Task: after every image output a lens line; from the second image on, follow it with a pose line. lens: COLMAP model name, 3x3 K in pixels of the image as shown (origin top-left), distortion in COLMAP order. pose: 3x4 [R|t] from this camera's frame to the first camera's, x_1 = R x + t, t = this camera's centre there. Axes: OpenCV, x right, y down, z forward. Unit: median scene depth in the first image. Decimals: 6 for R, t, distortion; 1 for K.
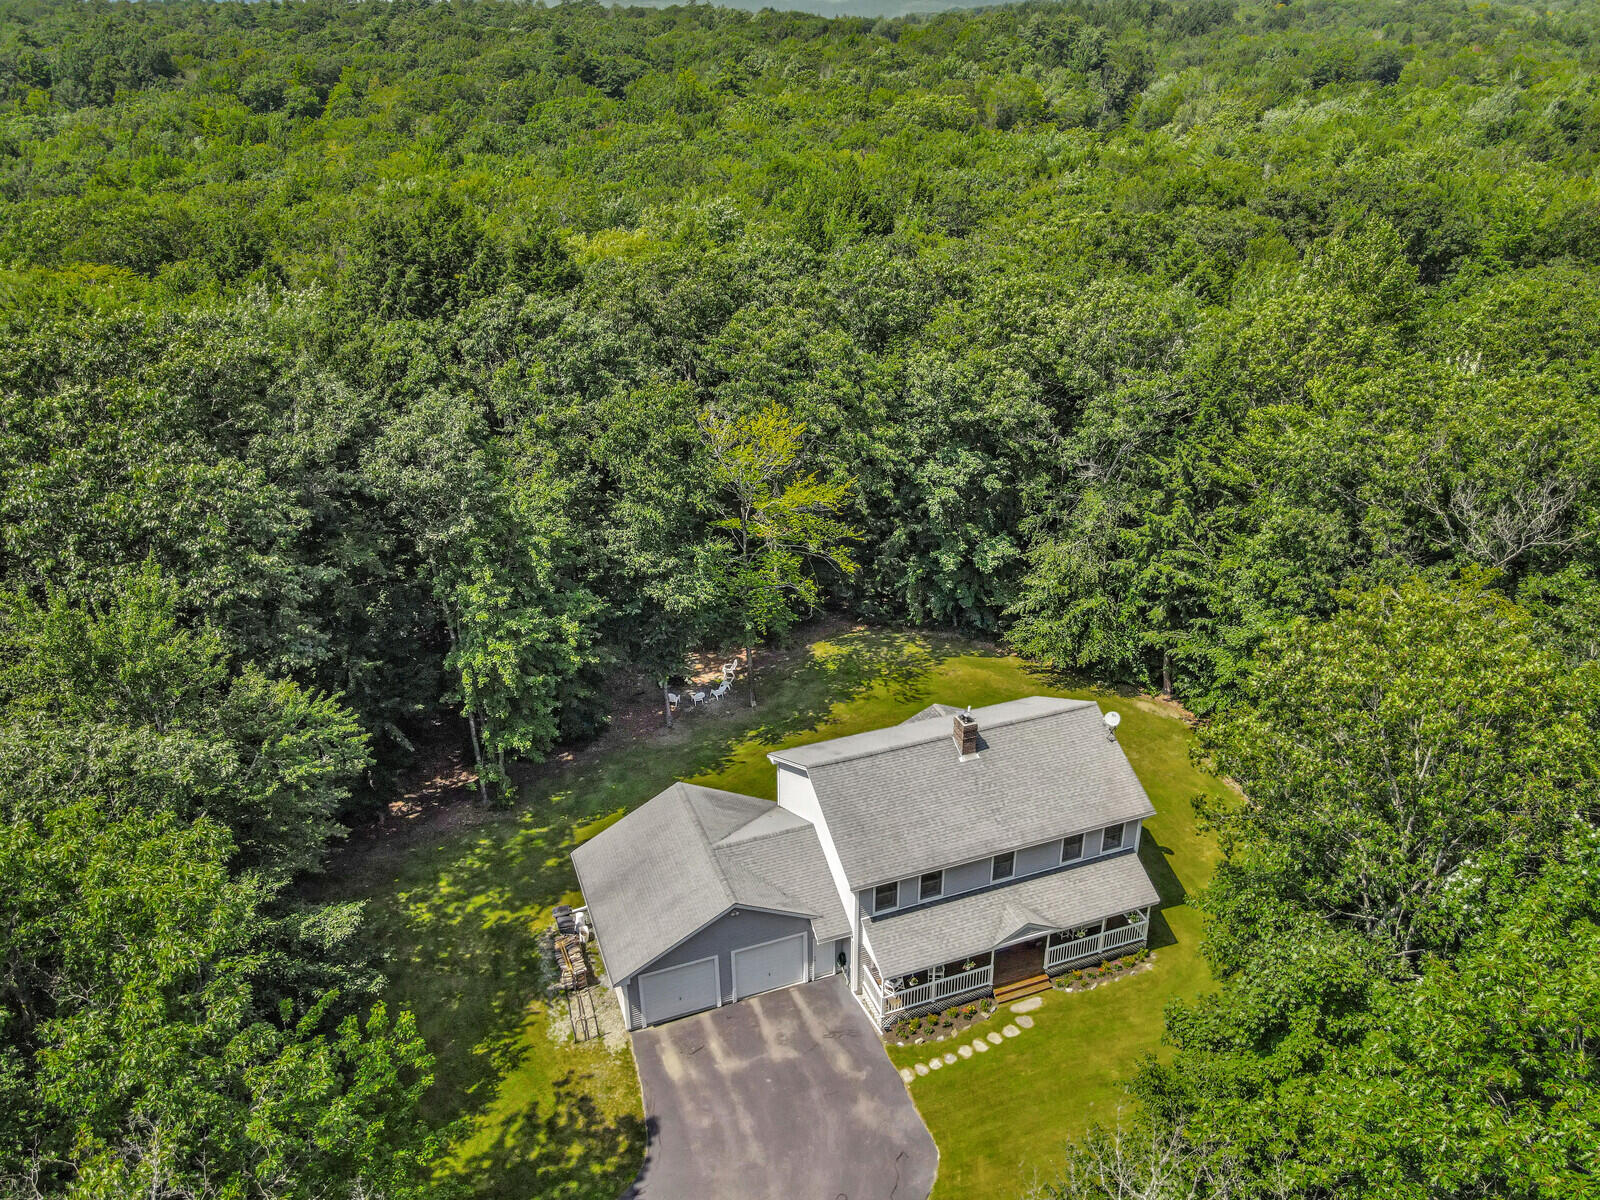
lens RADIAL K [[1216.6, 0, 805.6], [0, 1216.6, 605.3], [0, 0, 1]] dist [0.009836, 0.003646]
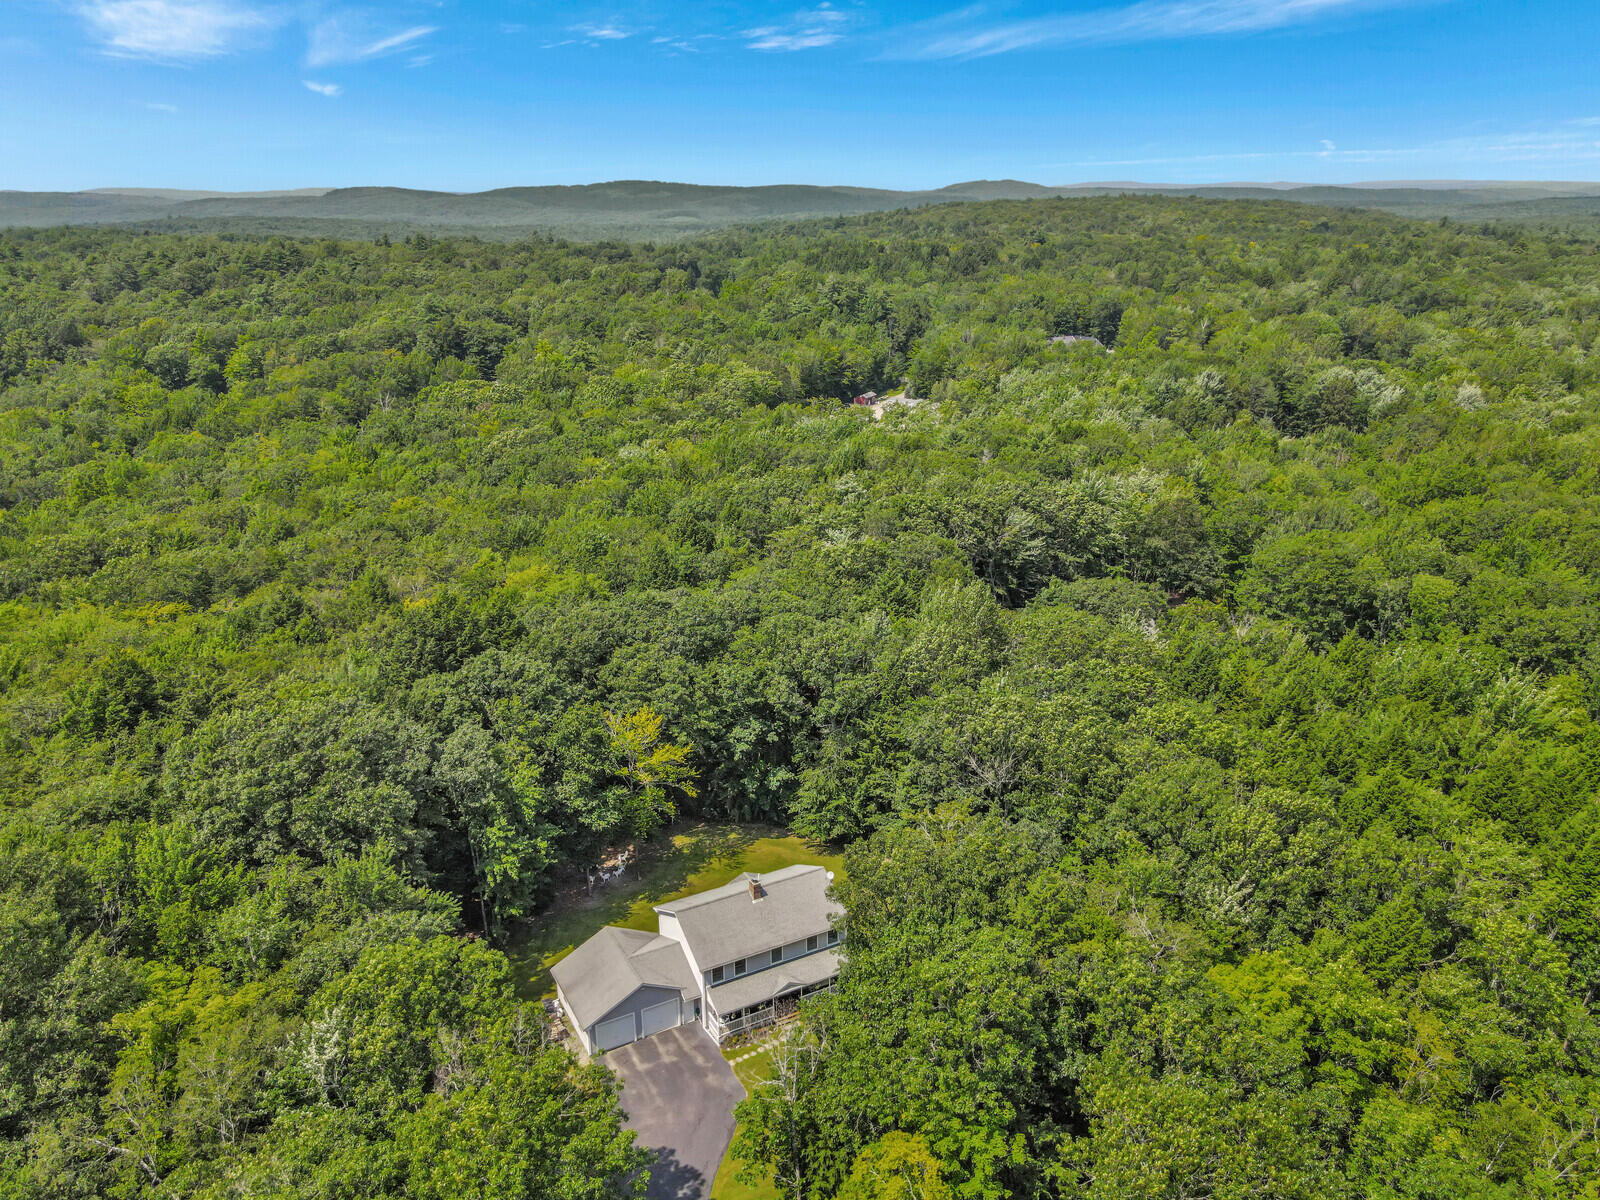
lens RADIAL K [[1216.6, 0, 785.6], [0, 1216.6, 601.4], [0, 0, 1]] dist [0.009836, 0.003646]
pose [[0.993077, -0.049534, 0.106512, -0.004765], [0.062700, 0.990293, -0.124051, -0.090978], [-0.099333, 0.129870, 0.986543, -0.863203]]
